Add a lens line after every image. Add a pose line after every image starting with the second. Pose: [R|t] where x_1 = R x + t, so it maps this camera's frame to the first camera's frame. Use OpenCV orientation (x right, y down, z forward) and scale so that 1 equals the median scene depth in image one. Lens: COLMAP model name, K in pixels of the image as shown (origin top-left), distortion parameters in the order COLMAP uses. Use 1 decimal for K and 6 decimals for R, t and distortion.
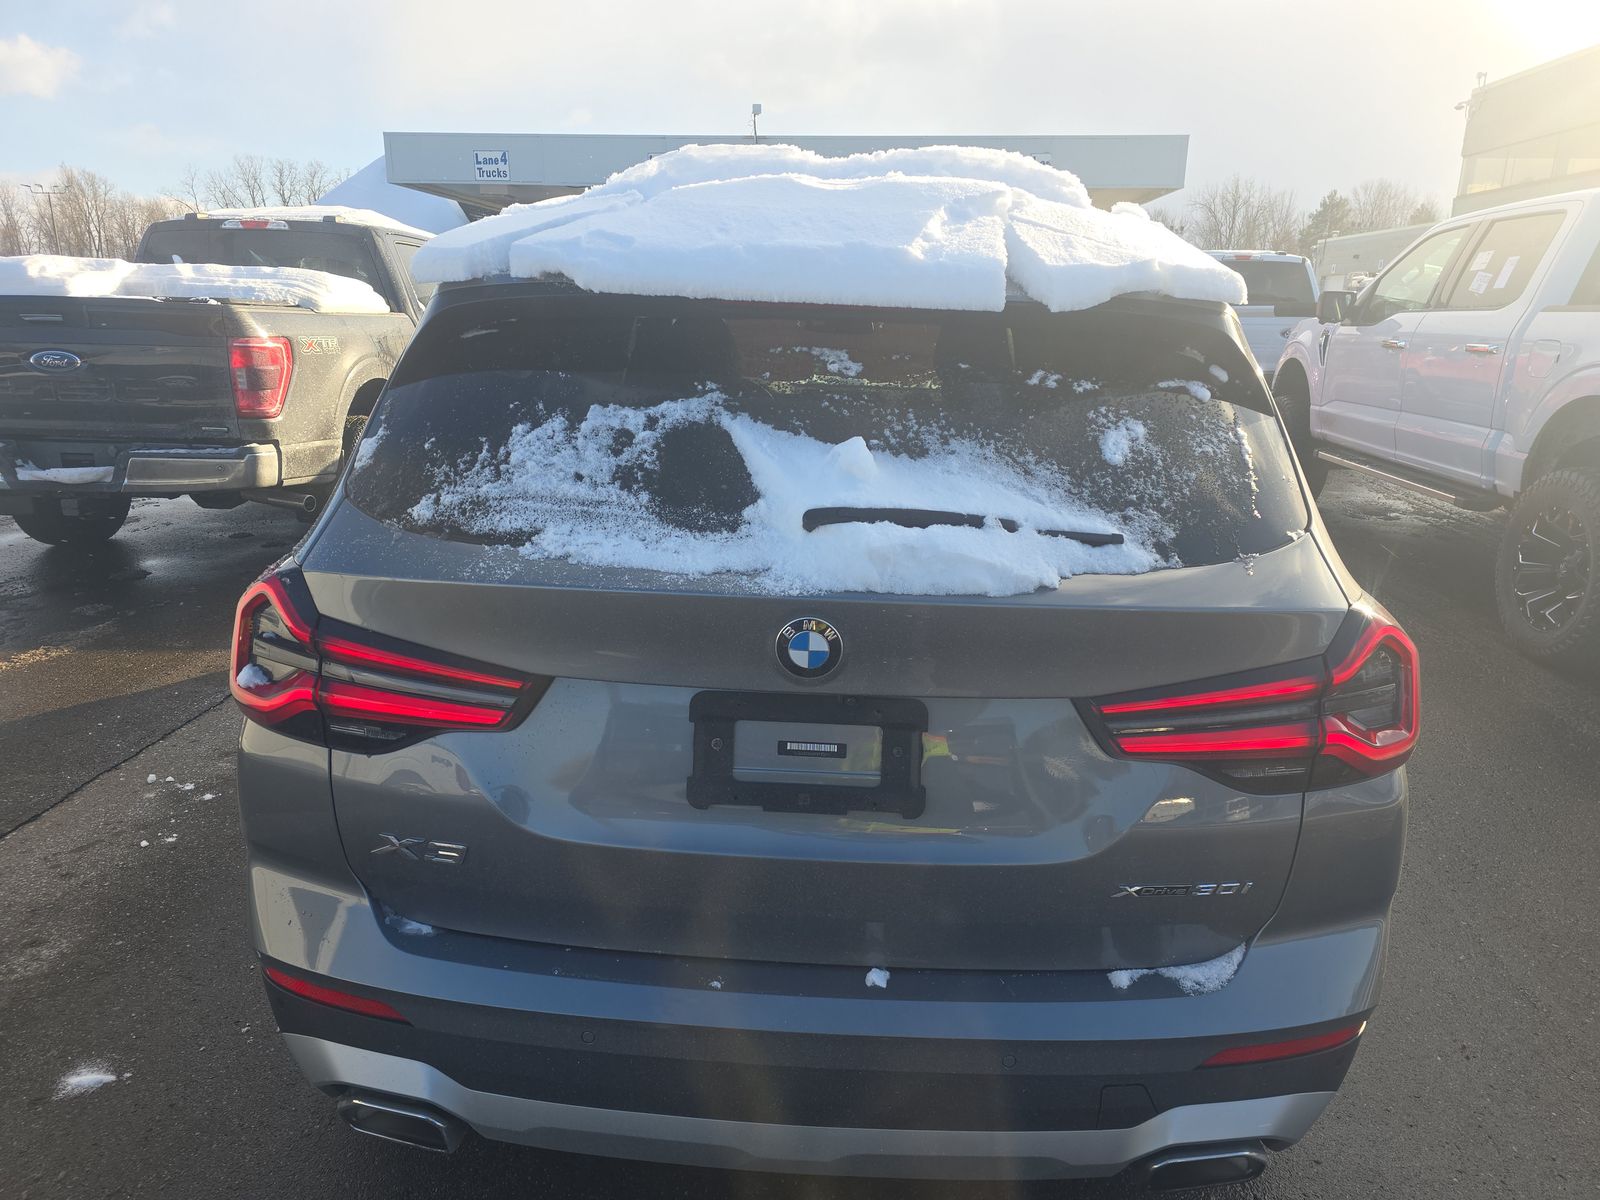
lens RADIAL K [[1035.4, 0, 799.7], [0, 1035.4, 604.7], [0, 0, 1]] dist [0.063142, -0.029446]
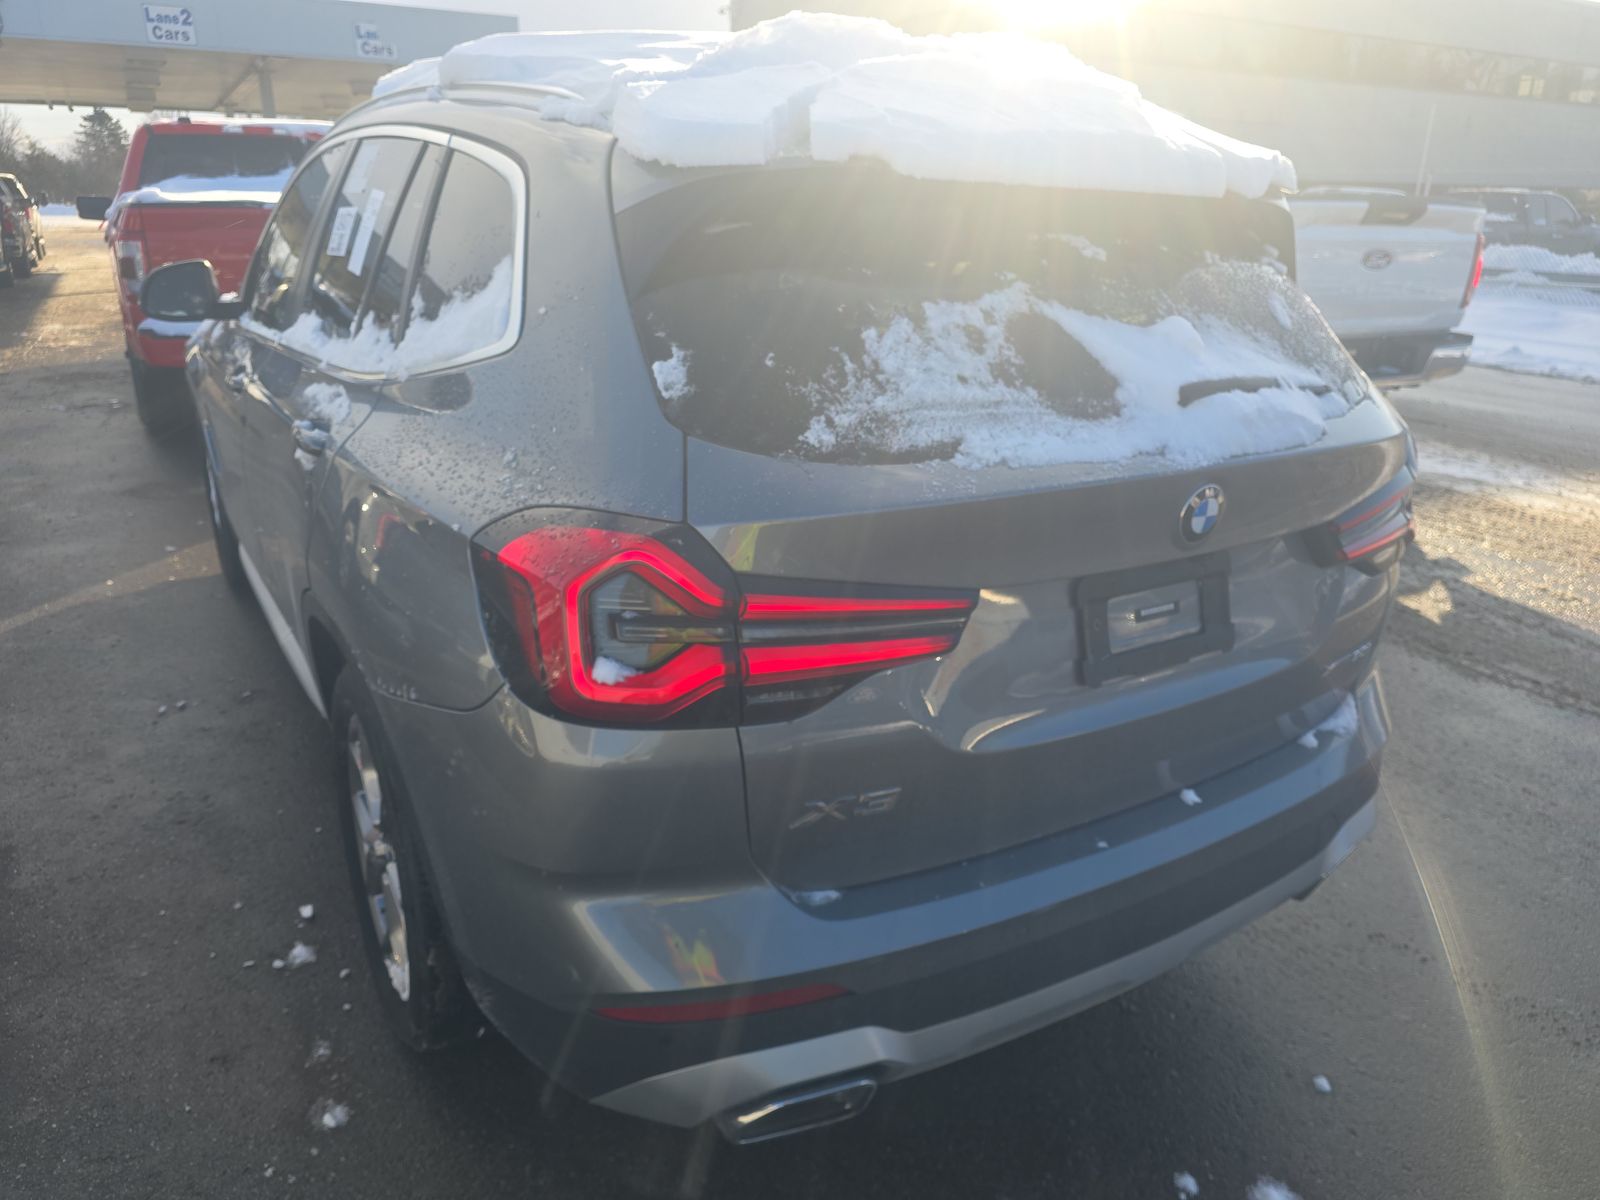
lens RADIAL K [[1035.4, 0, 799.7], [0, 1035.4, 604.7], [0, 0, 1]] dist [0.063142, -0.029446]
pose [[0.840527, -0.199384, 0.503746, -0.850328], [0.153359, 0.979349, 0.131741, -0.068866], [-0.519611, -0.033478, 0.853747, 0.259332]]
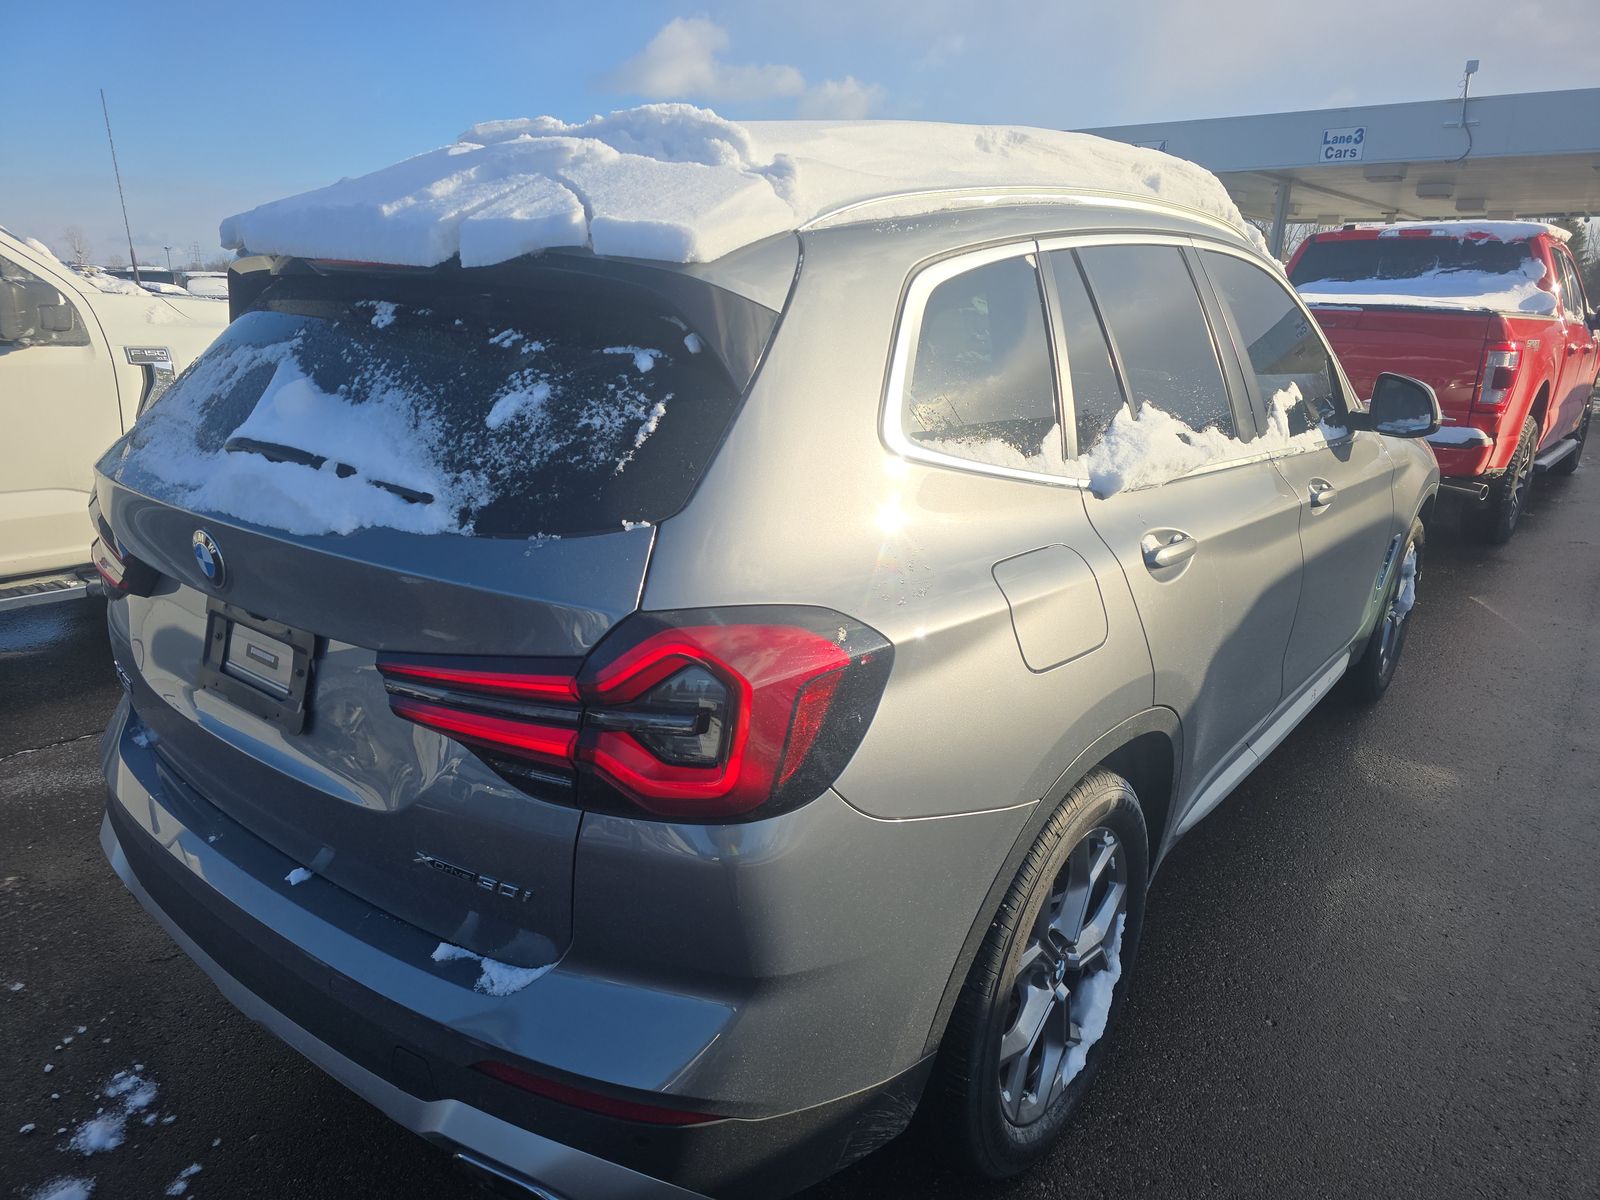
lens RADIAL K [[1035.4, 0, 799.7], [0, 1035.4, 604.7], [0, 0, 1]] dist [0.063142, -0.029446]
pose [[0.826697, 0.169754, -0.536428, 1.094233], [-0.168252, 0.984361, 0.052208, -0.071785], [0.536901, 0.047095, 0.842330, 0.353195]]
